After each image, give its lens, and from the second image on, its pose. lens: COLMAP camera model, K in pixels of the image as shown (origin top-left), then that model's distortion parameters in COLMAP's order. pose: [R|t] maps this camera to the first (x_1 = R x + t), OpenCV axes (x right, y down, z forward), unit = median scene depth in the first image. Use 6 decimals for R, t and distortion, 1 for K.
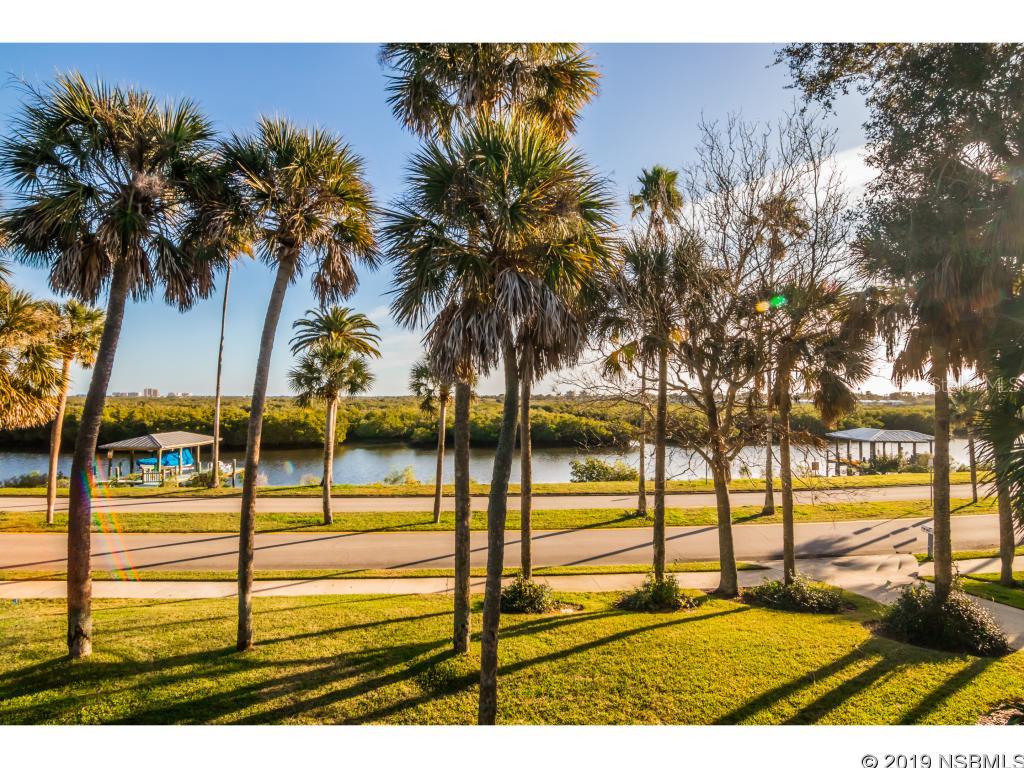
lens RADIAL K [[520.8, 0, 512.6], [0, 520.8, 390.0], [0, 0, 1]] dist [-0.002872, -0.013107]
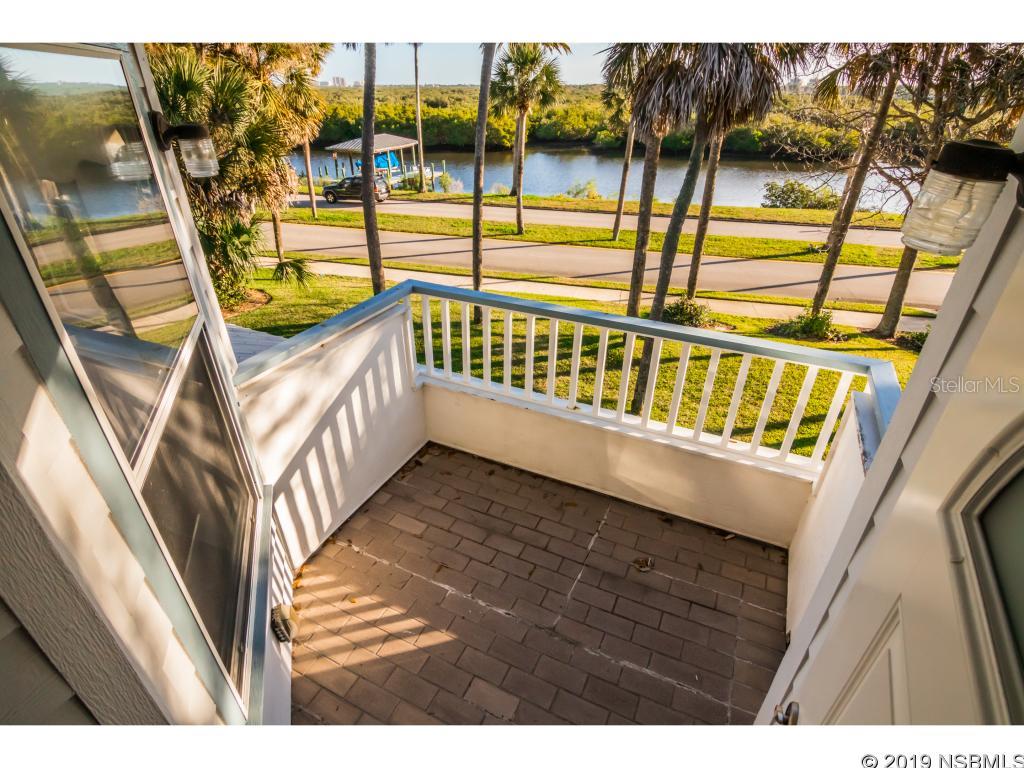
lens RADIAL K [[520.8, 0, 512.6], [0, 520.8, 390.0], [0, 0, 1]] dist [-0.002872, -0.013107]
pose [[0.946403, 0.164228, -0.278120, 0.006843], [0.002903, 0.856725, 0.515766, -0.050967], [0.322975, -0.488929, 0.810330, -0.135471]]
